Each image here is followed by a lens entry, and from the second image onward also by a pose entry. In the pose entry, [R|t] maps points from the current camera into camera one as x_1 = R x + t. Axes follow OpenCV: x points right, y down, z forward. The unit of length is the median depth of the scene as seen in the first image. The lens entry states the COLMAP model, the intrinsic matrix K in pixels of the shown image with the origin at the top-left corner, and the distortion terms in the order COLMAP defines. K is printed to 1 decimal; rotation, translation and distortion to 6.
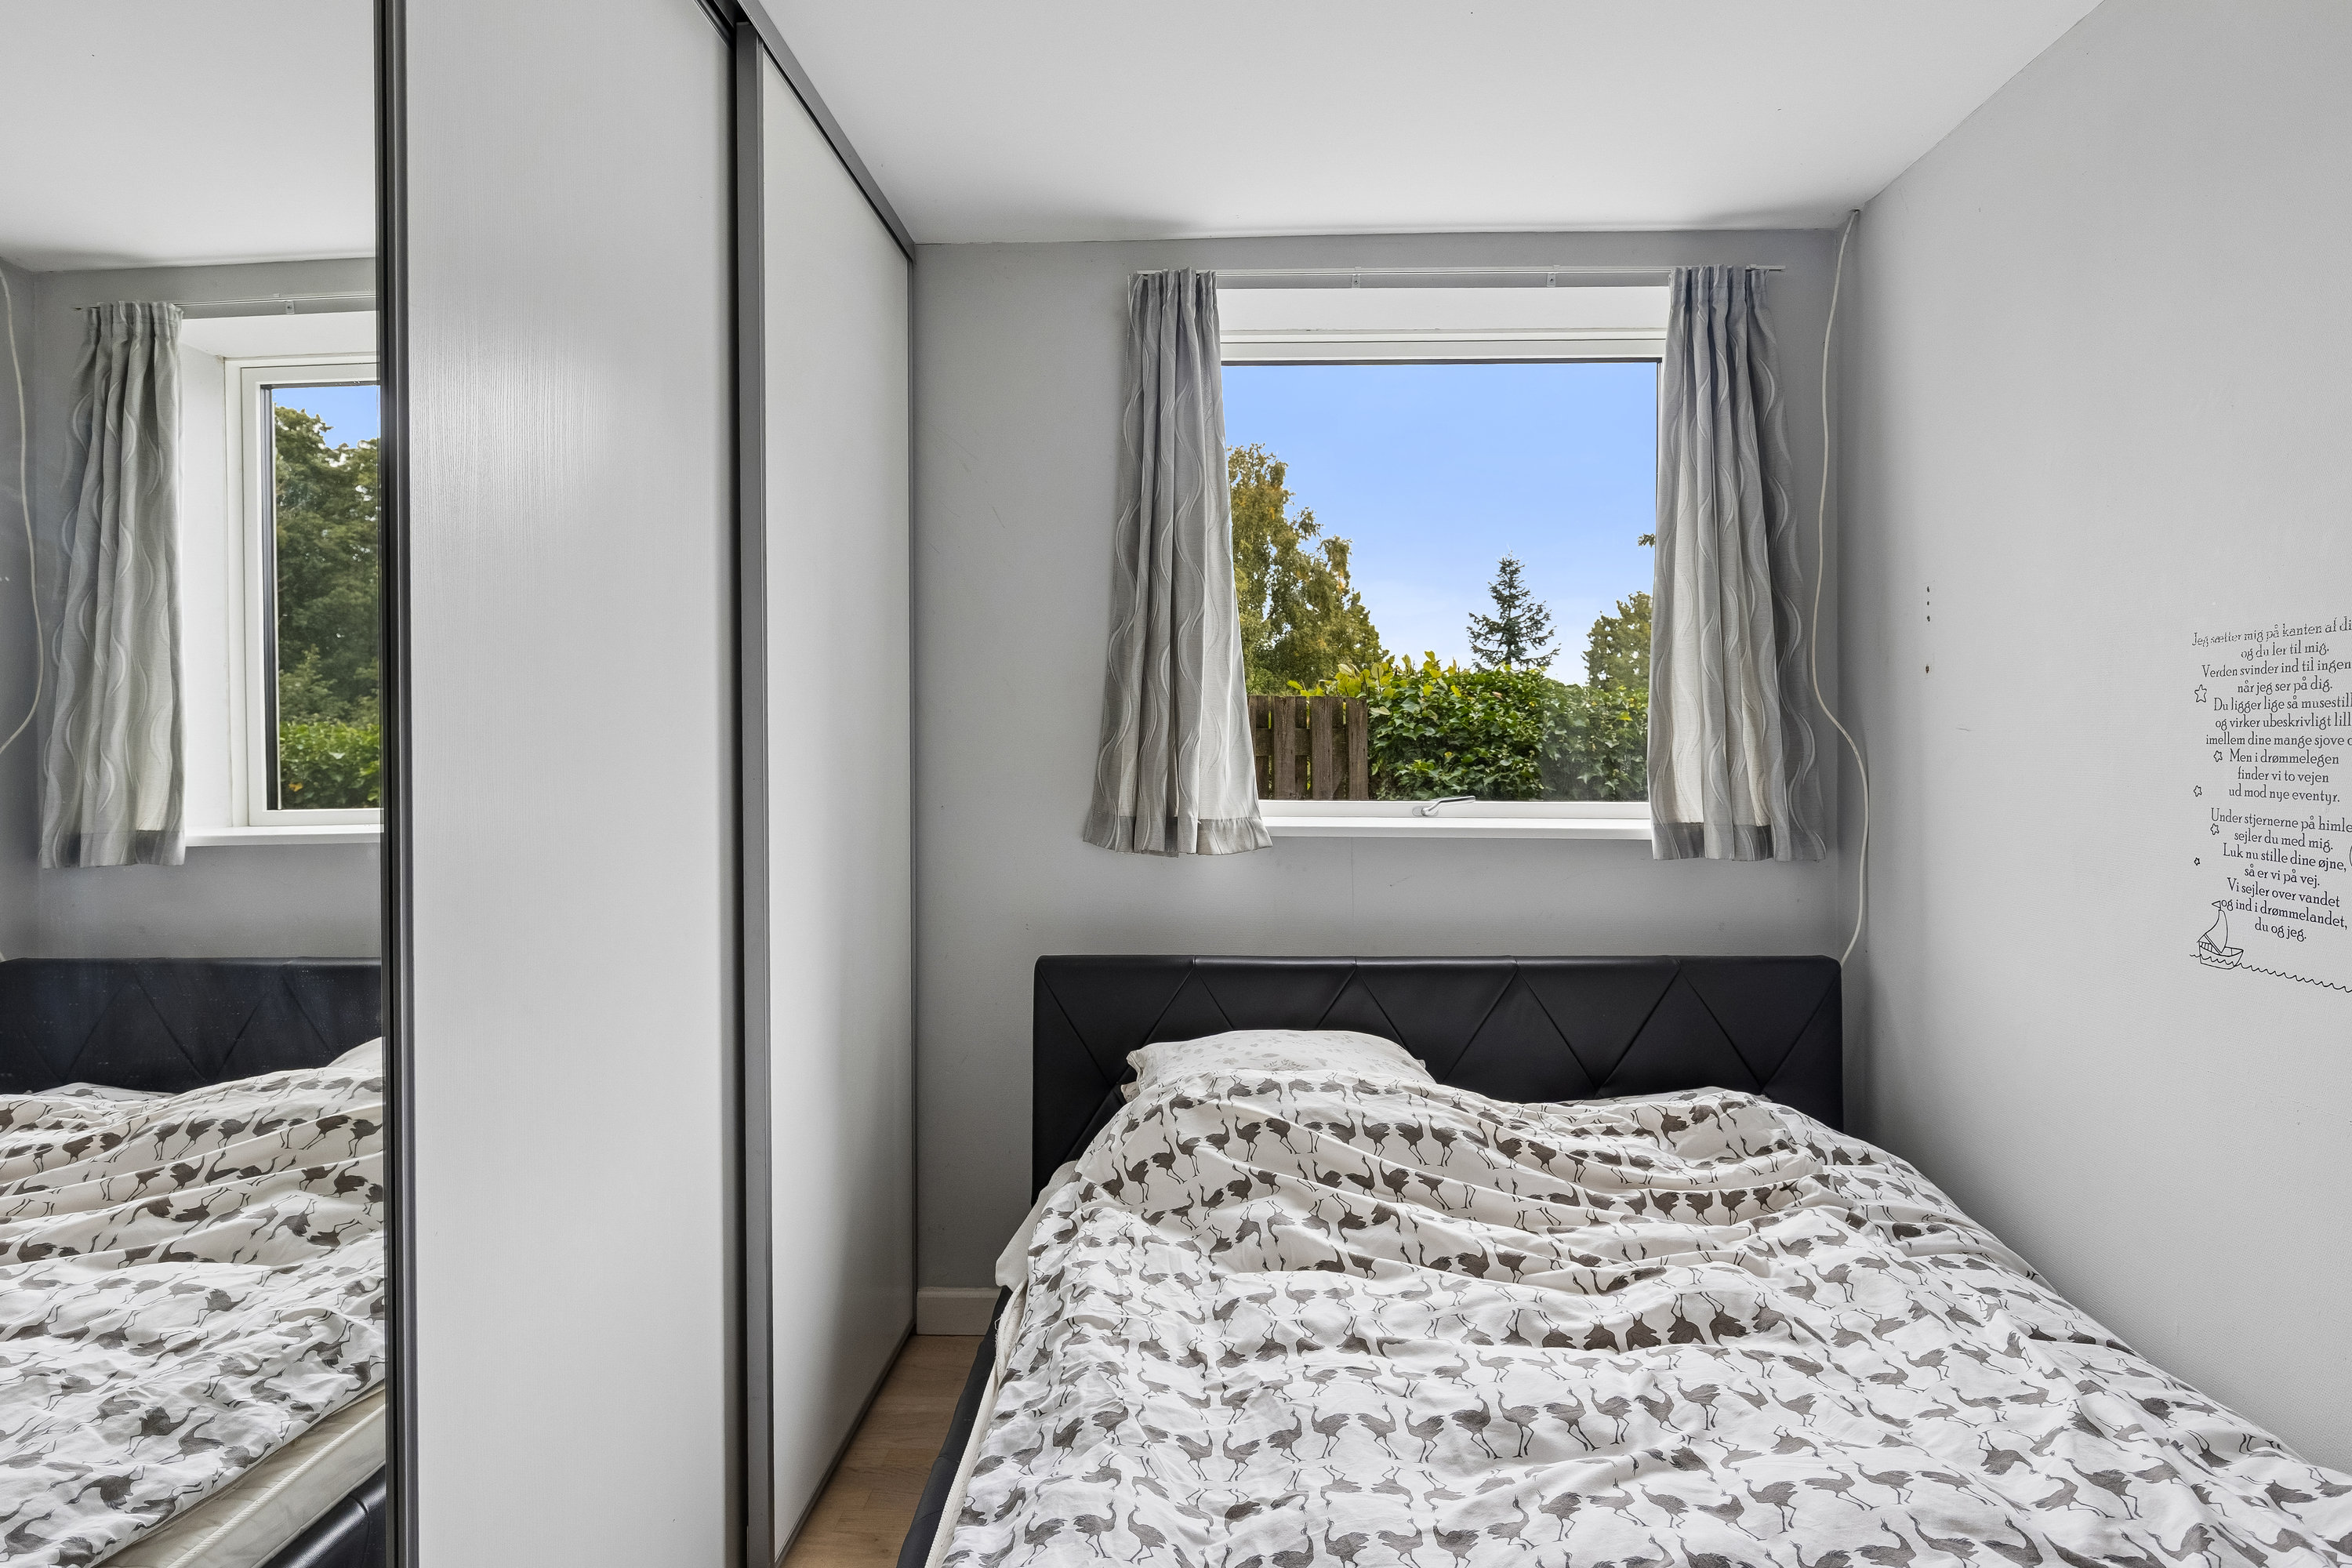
lens RADIAL K [[1337.8, 0, 1179.9], [0, 1337.8, 748.9], [0, 0, 1]] dist [0.005100, -0.001943]
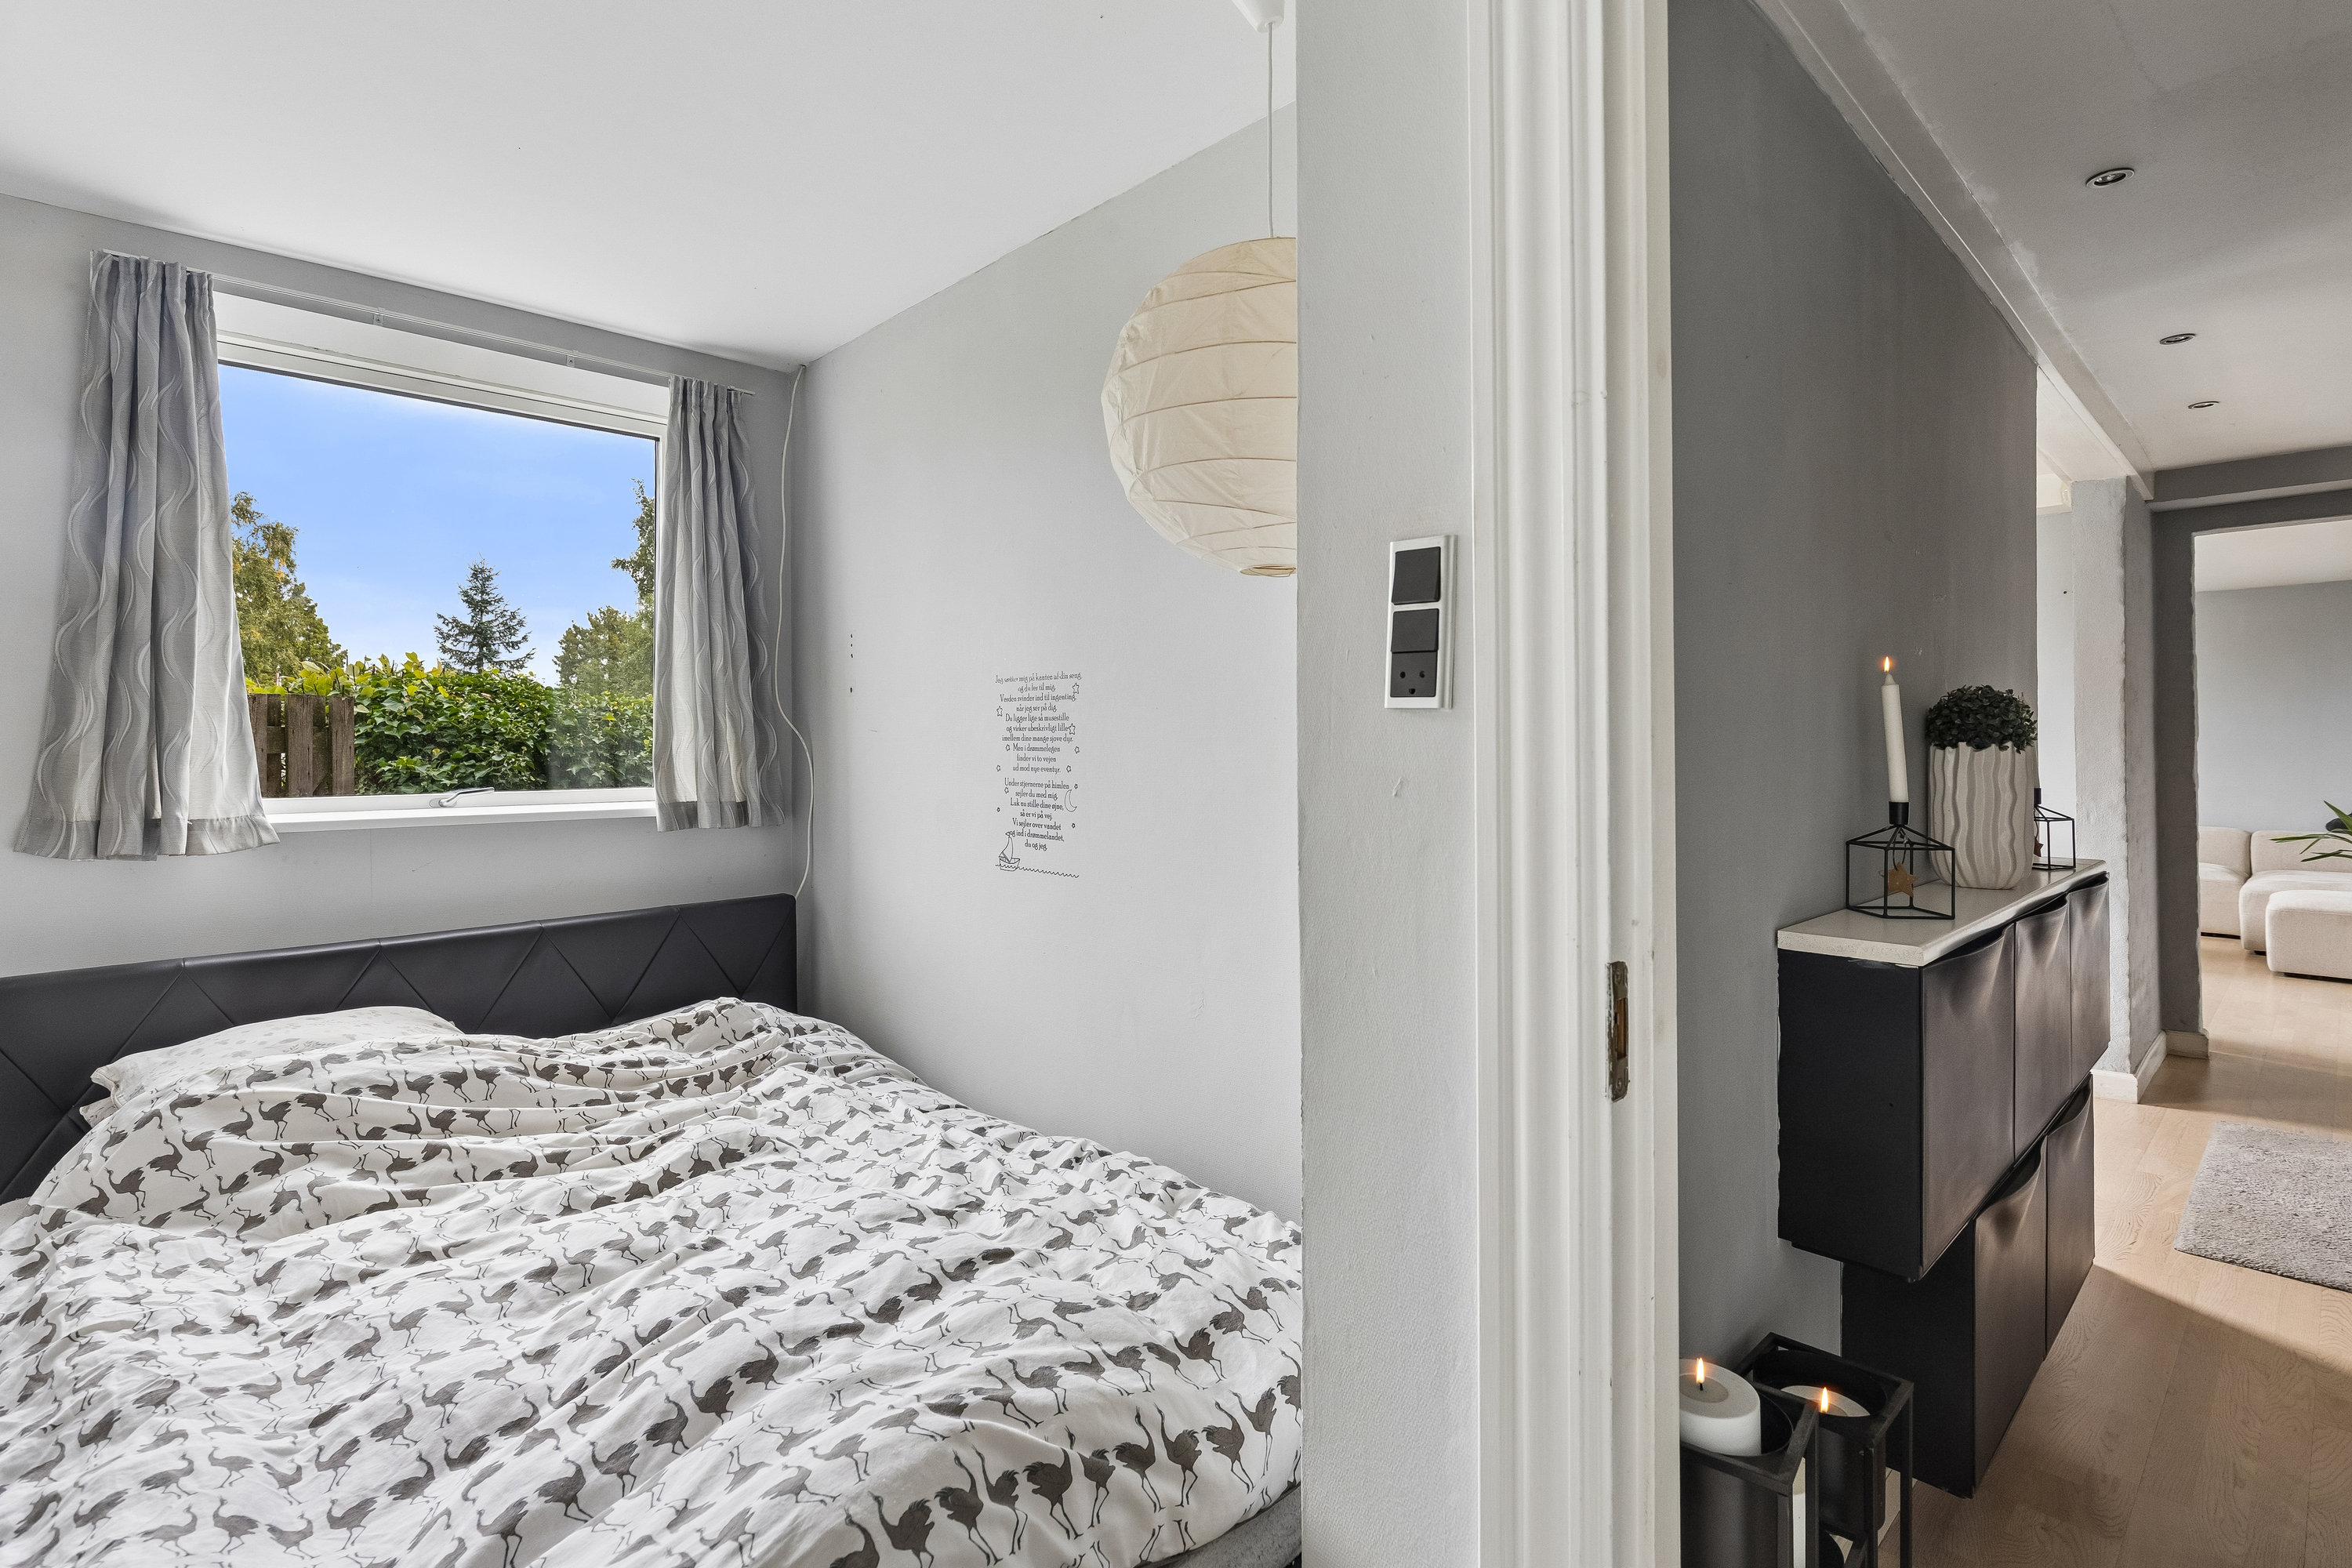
lens RADIAL K [[1113.0, 0, 1156.6], [0, 1113.0, 732.2], [0, 0, 1]] dist [0.000724, 0.000263]
pose [[0.705112, 0.000832, 0.709095, -0.069512], [0.006290, 0.999953, -0.007428, -0.001760], [-0.709068, 0.009698, 0.705073, -0.095510]]
